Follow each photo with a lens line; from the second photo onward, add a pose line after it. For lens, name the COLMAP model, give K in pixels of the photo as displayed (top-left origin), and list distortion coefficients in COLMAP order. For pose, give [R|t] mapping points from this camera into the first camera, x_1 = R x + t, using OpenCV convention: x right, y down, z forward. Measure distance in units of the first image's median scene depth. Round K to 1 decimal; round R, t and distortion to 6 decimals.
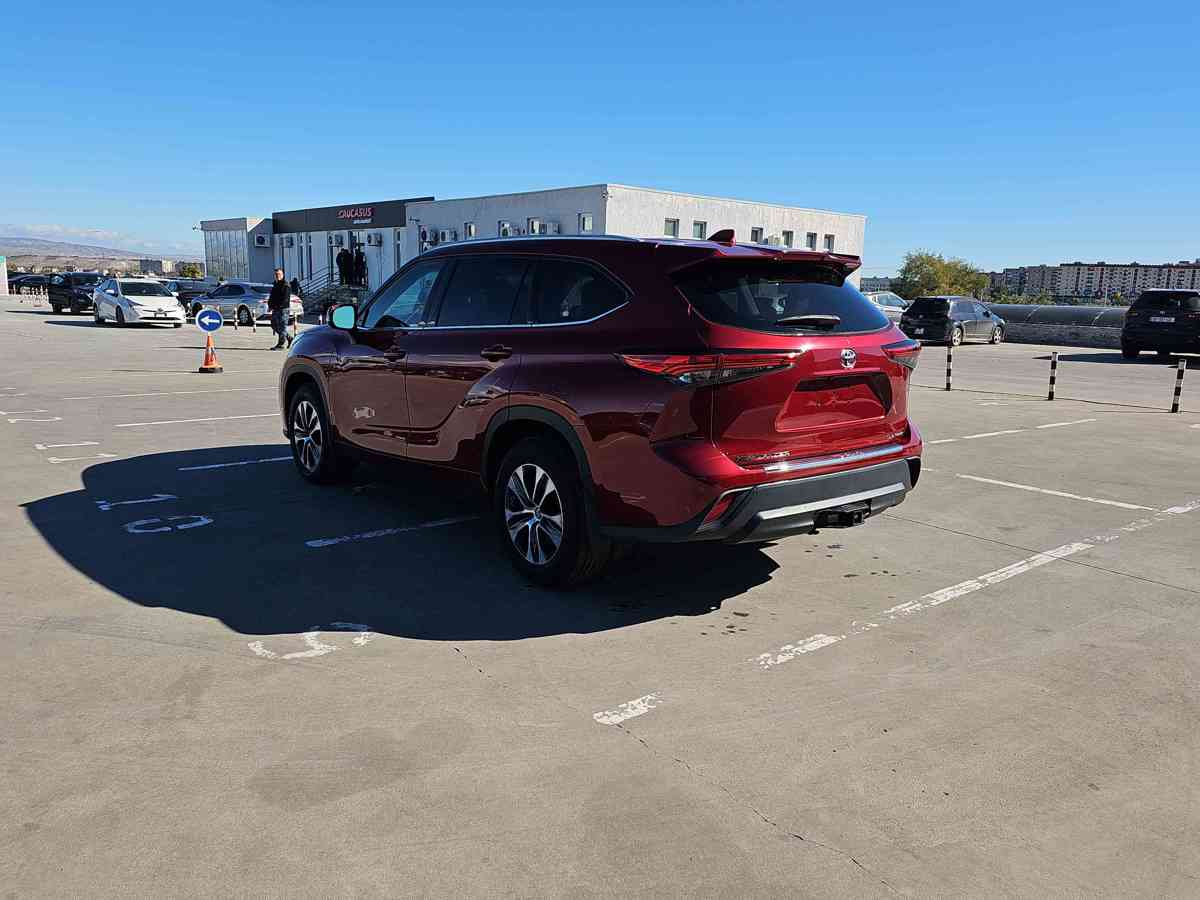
lens RADIAL K [[872.9, 0, 628.2], [0, 872.9, 450.8], [0, 0, 1]] dist [0.080457, -0.116759]
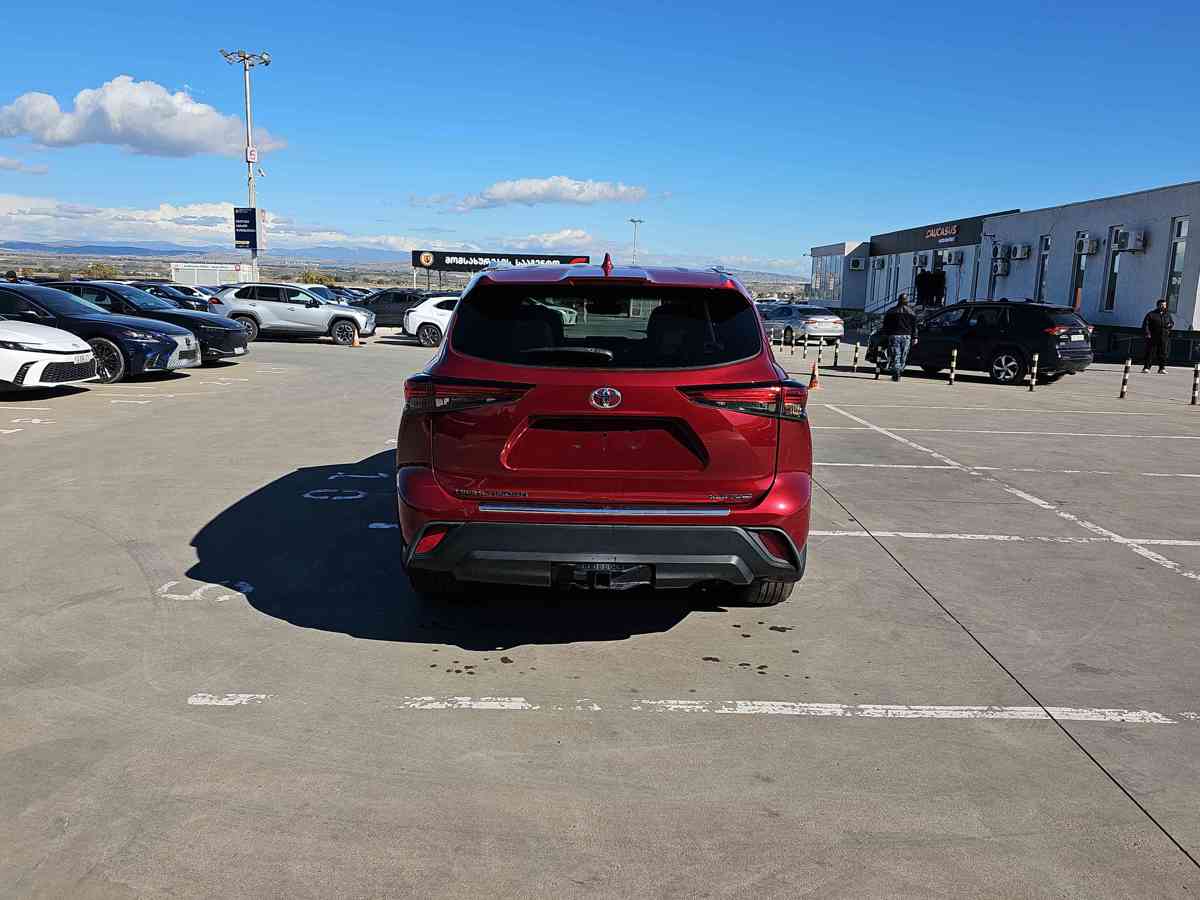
lens RADIAL K [[896.8, 0, 599.7], [0, 896.8, 433.3], [0, 0, 1]] dist [0.031562, 0.002024]
pose [[0.772032, 0.088032, -0.629457, 0.685850], [-0.116490, 0.993184, -0.003976, -0.053316], [0.624817, 0.076395, 0.777025, 0.262551]]
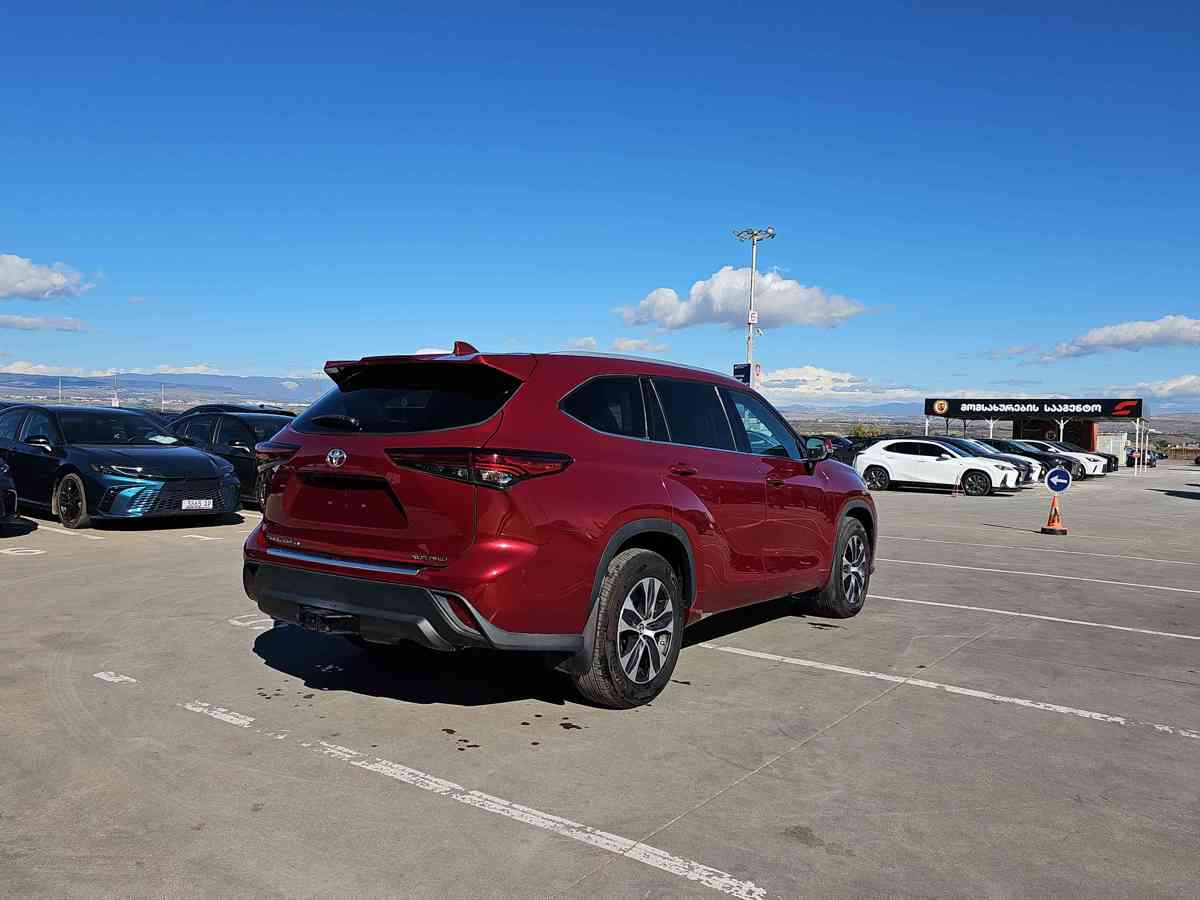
lens RADIAL K [[897.4, 0, 600.0], [0, 897.4, 450.0], [0, 0, 1]] dist [0.015446, -0.002277]
pose [[0.260203, -0.007604, -0.965524, 1.098272], [-0.187859, 0.980461, -0.058348, -0.091778], [0.947103, 0.196565, 0.253690, 0.868192]]
